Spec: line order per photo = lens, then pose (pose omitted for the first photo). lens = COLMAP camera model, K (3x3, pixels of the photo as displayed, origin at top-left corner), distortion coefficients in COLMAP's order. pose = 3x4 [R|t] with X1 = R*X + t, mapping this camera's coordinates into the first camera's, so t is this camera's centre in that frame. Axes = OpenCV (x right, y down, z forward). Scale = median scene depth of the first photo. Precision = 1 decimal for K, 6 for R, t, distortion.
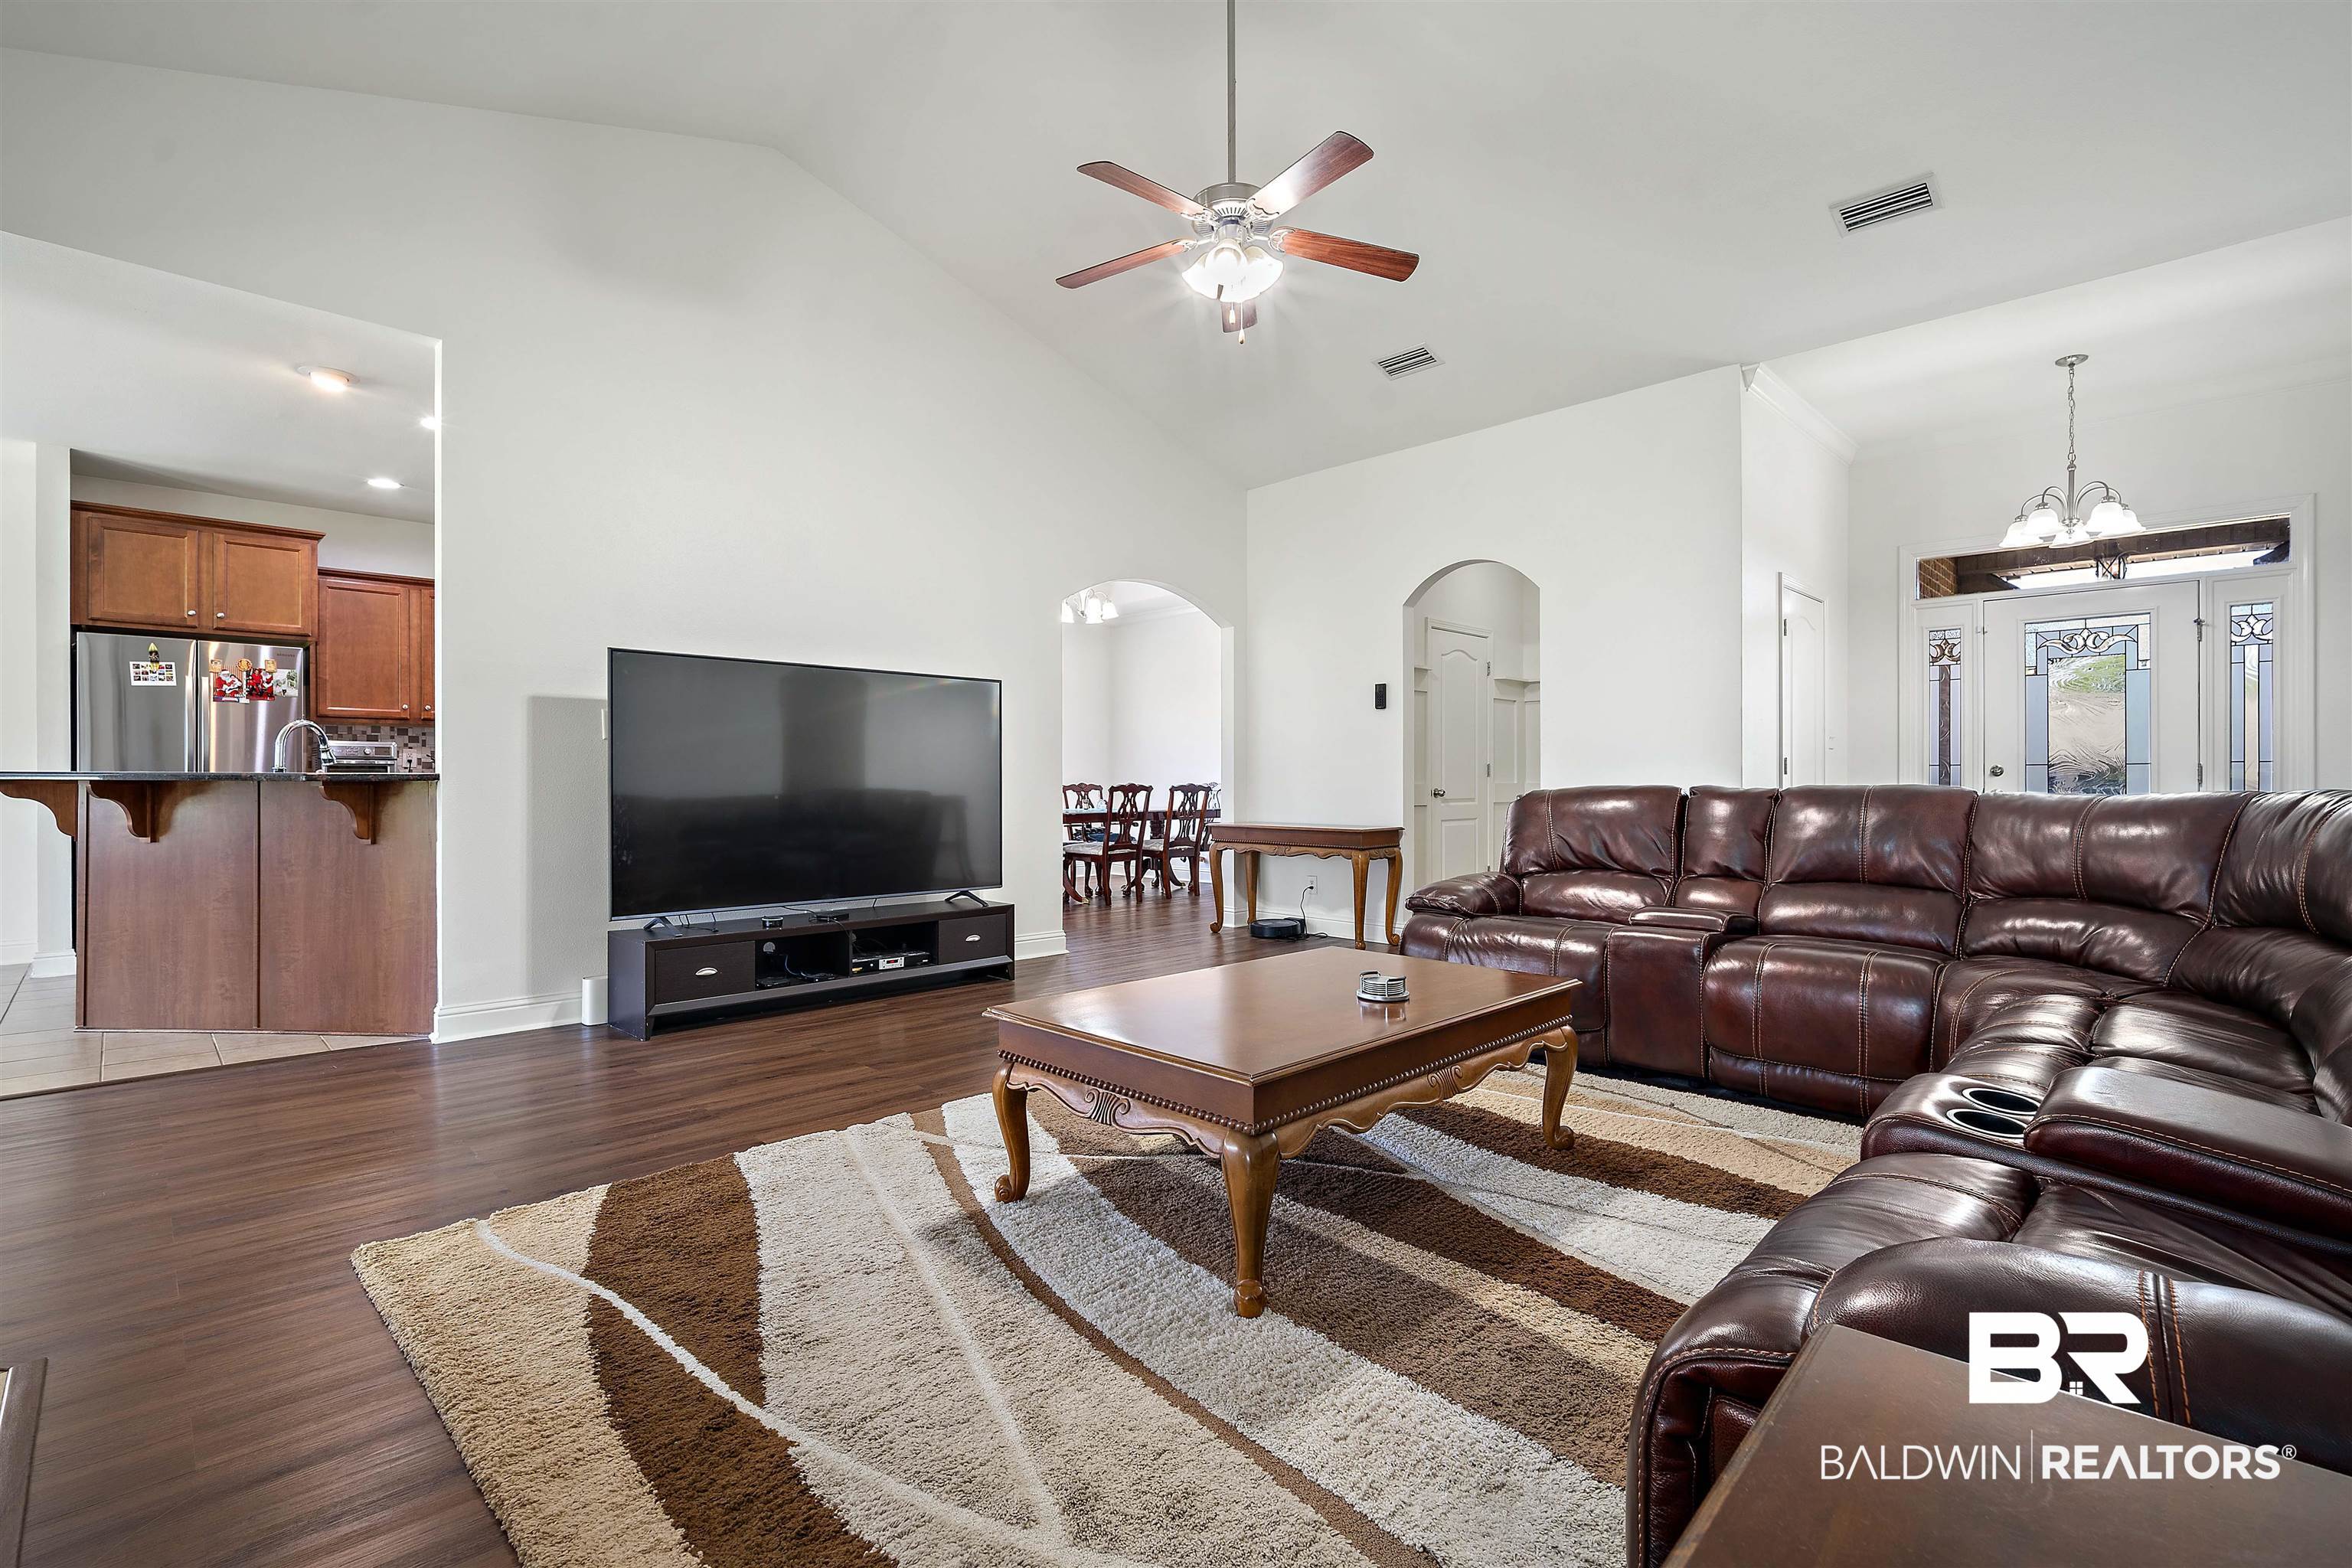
lens RADIAL K [[1048.9, 0, 1169.8], [0, 1048.9, 779.0], [0, 0, 1]] dist [-0.008613, 0.001362]
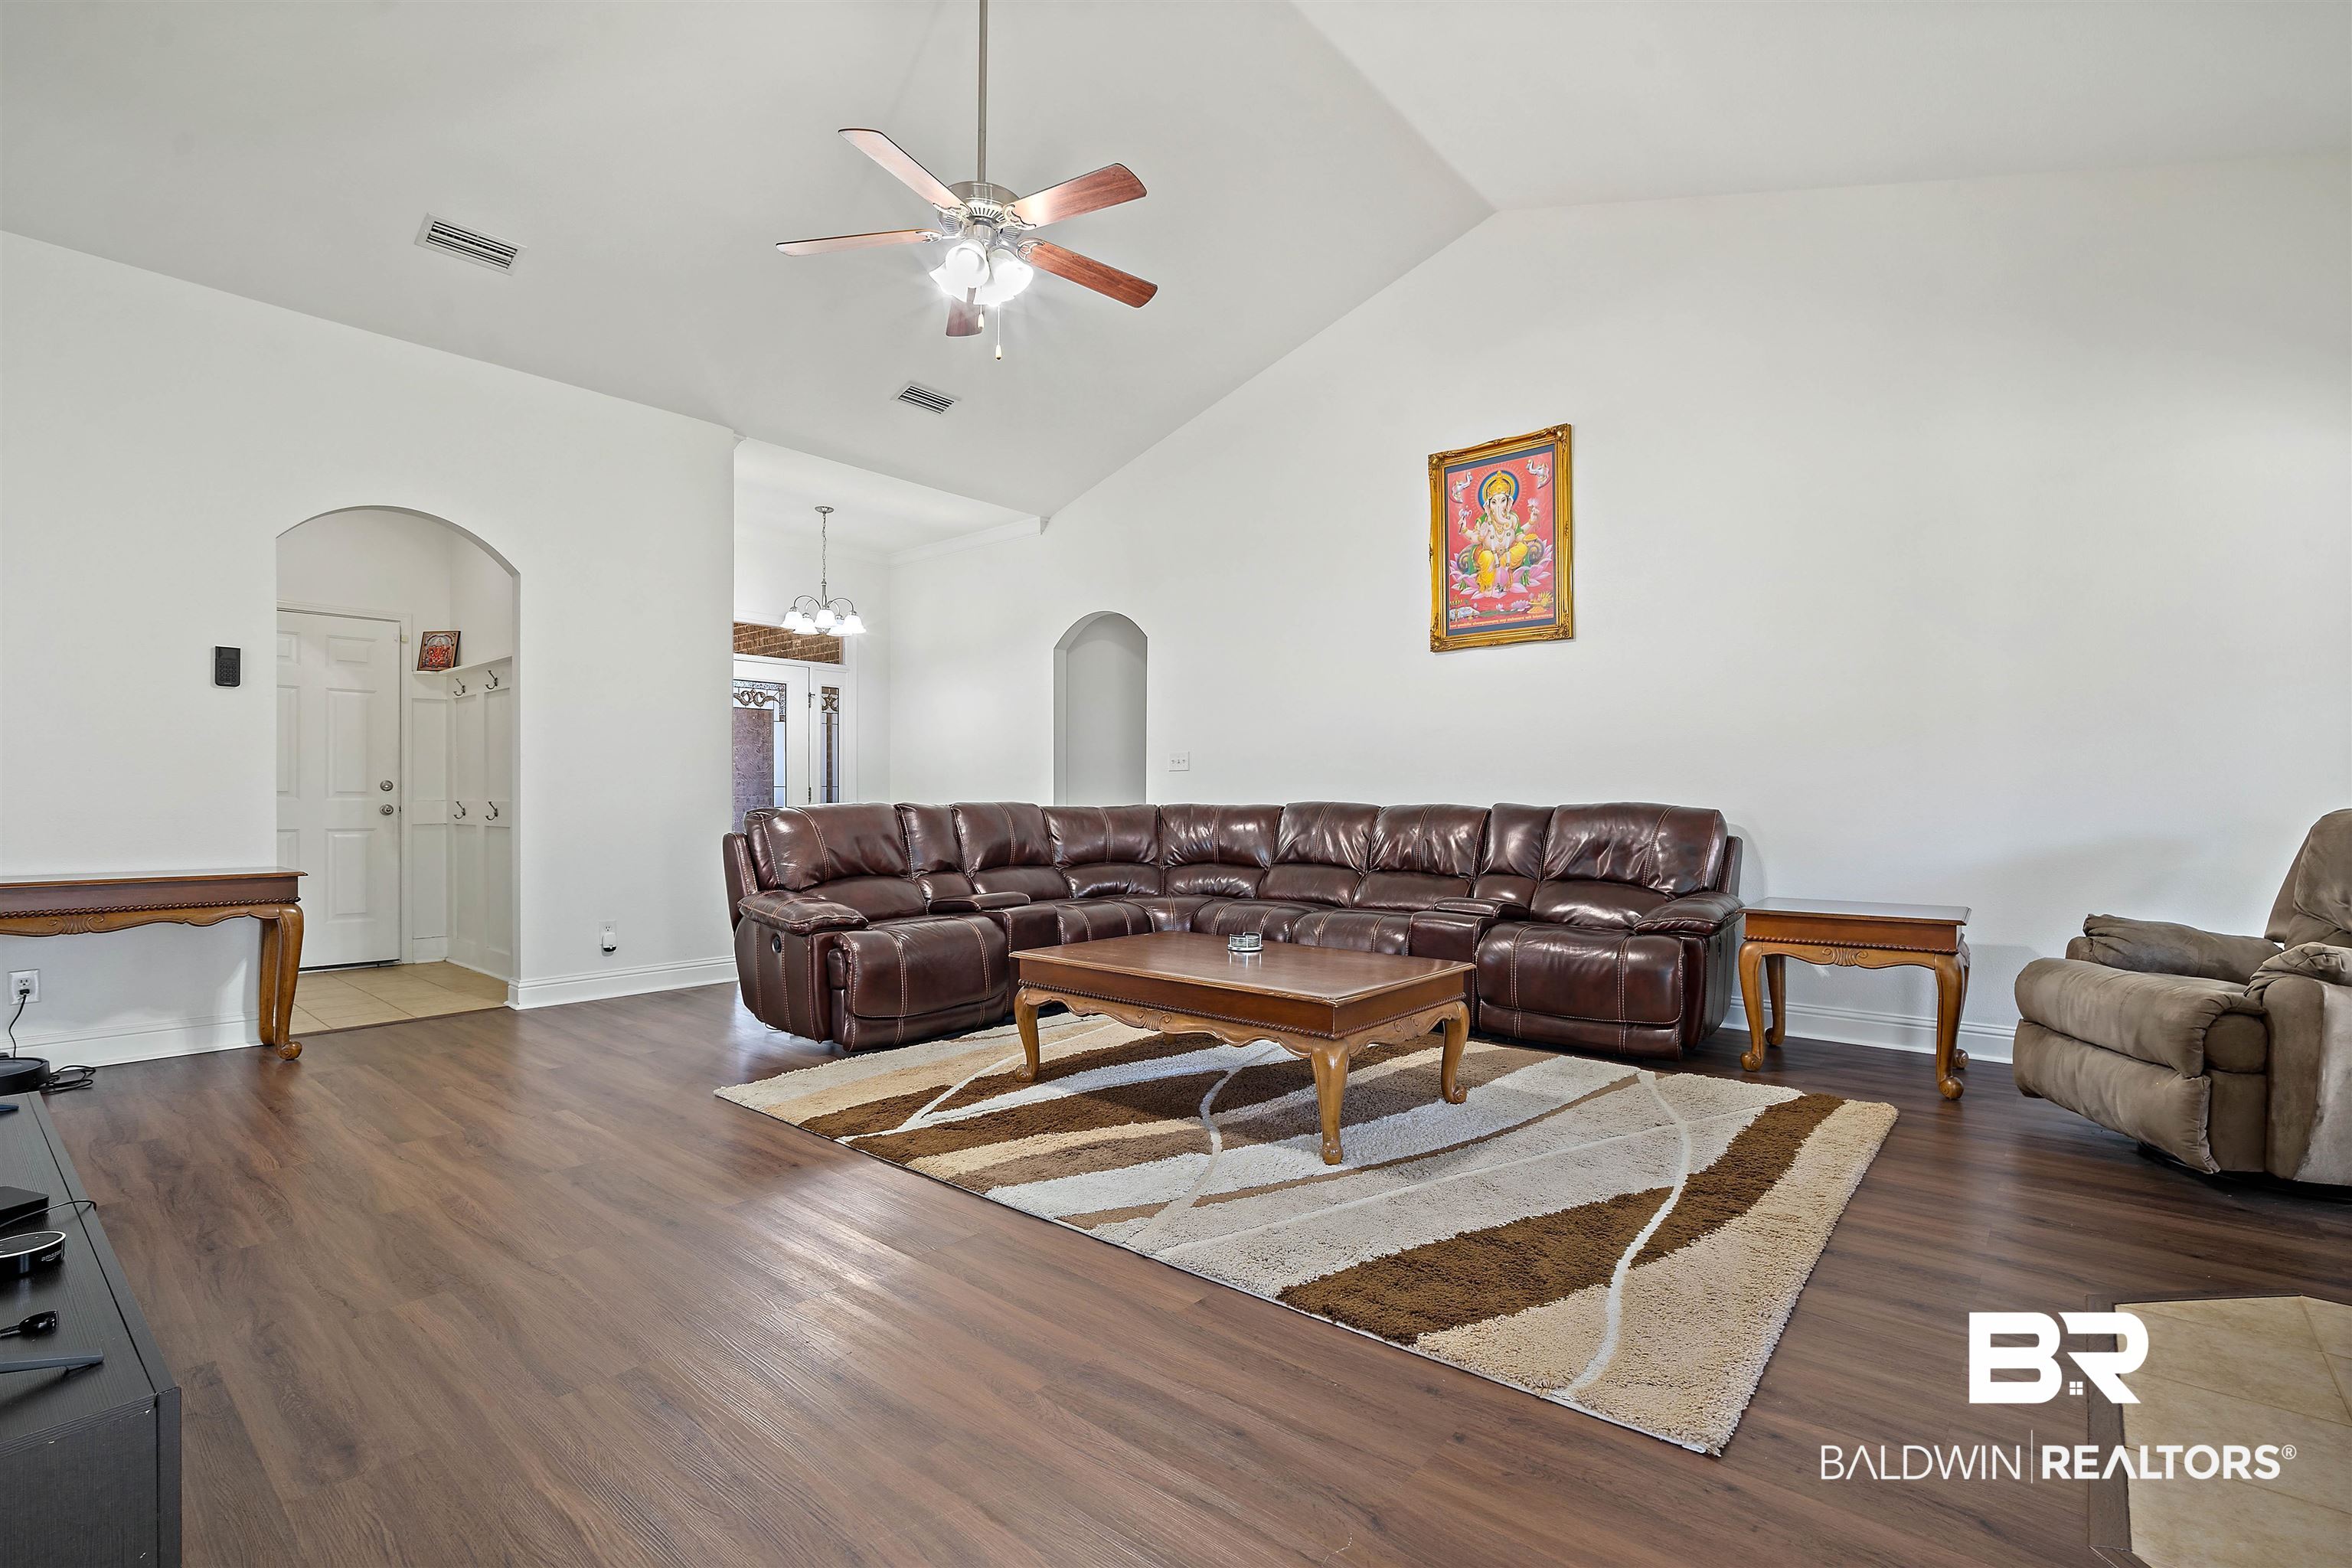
lens RADIAL K [[1048.9, 0, 1190.9], [0, 1048.9, 792.7], [0, 0, 1]] dist [-0.008613, 0.001362]
pose [[-0.072928, 0.005540, 0.997322, -1.225953], [-0.001978, 0.999982, -0.005700, 0.002506], [-0.997335, -0.002388, -0.072916, 1.170761]]
